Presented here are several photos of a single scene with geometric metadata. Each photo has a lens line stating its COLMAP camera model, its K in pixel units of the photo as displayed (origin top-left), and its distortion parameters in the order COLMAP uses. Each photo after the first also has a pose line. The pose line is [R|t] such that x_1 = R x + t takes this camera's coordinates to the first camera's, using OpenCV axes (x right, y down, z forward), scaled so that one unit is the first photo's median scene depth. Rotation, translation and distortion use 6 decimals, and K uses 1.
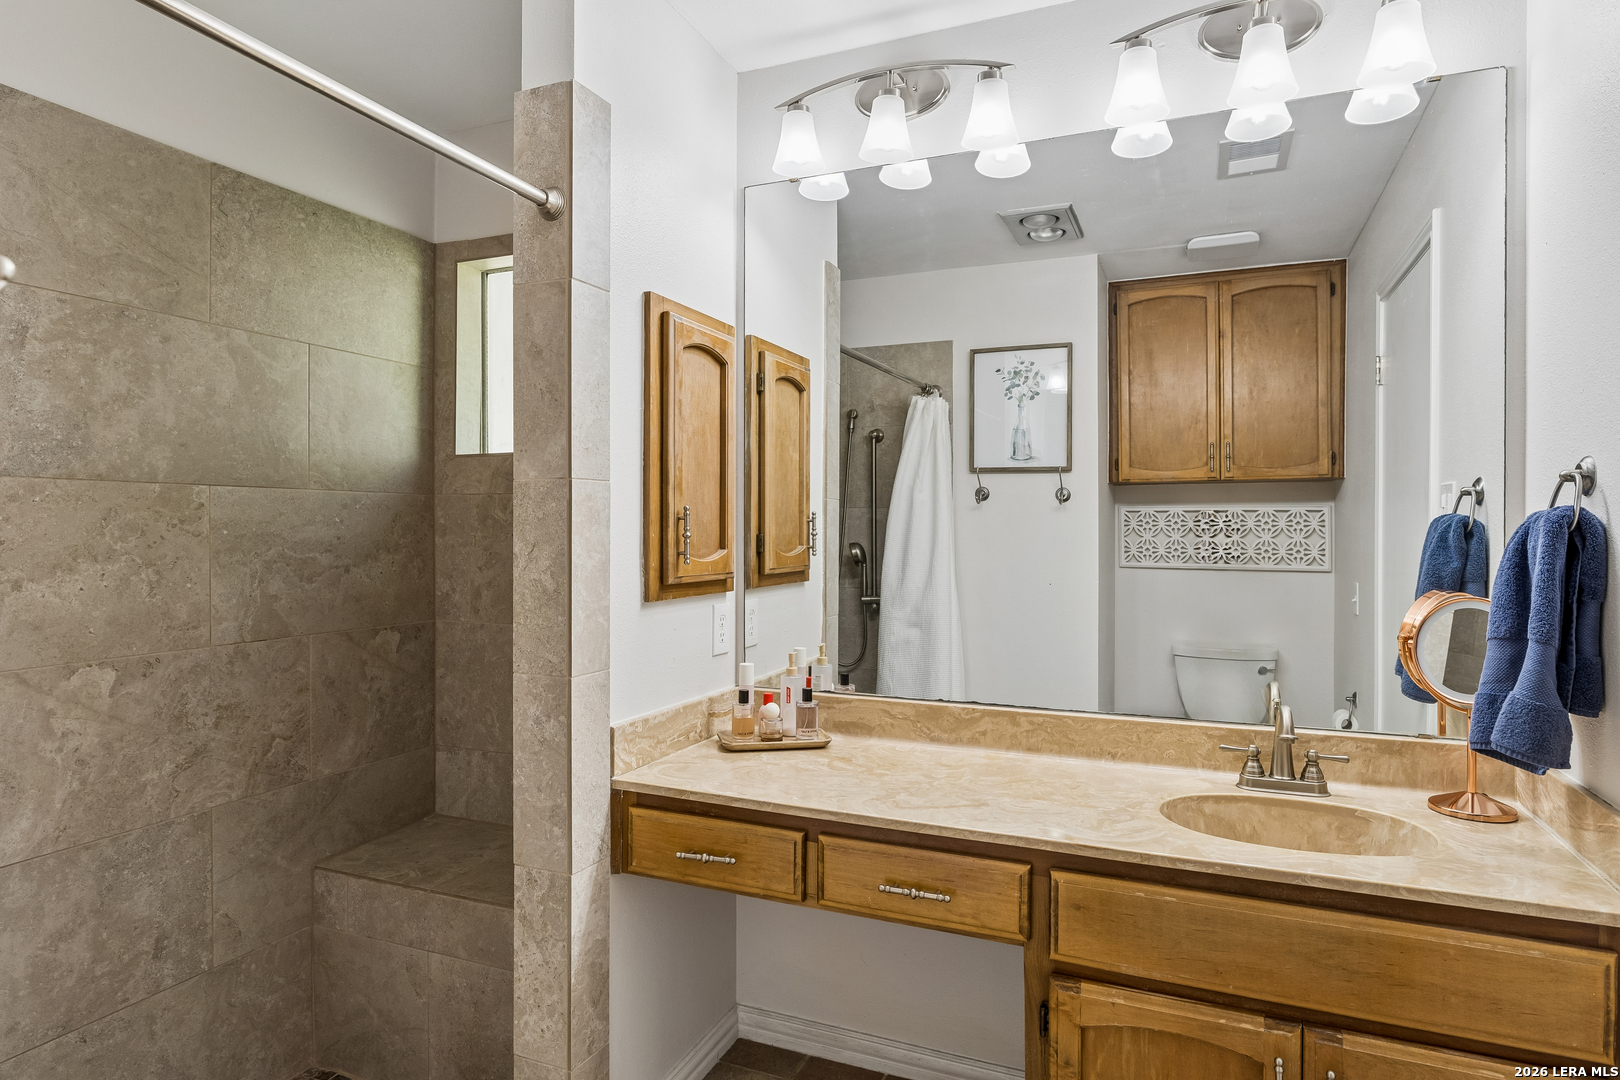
lens RADIAL K [[924.6, 0, 808.4], [0, 924.6, 537.6], [0, 0, 1]] dist [0.001017, -0.000229]
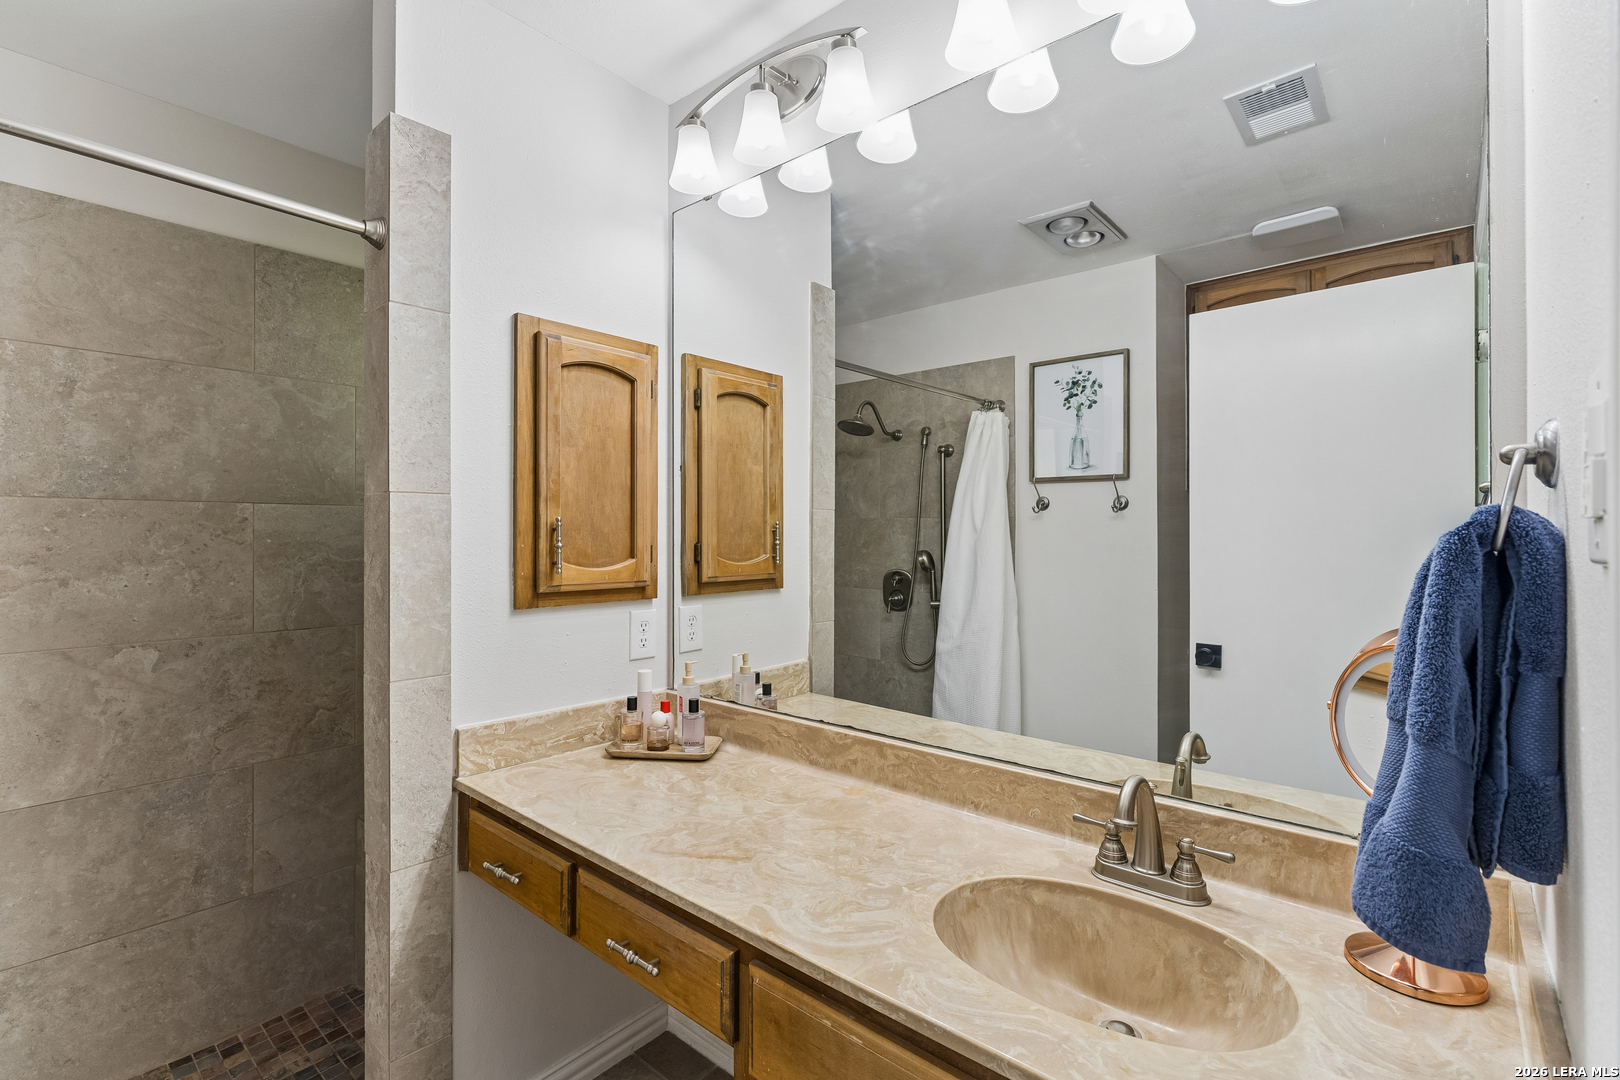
lens RADIAL K [[735.8, 0, 808.7], [0, 735.8, 531.7], [0, 0, 1]] dist [0.003855, -0.000807]
pose [[0.953309, -0.001100, -0.301994, 0.380699], [-0.003307, 0.999895, -0.014081, -0.007024], [0.301977, 0.014422, 0.953206, 0.296794]]
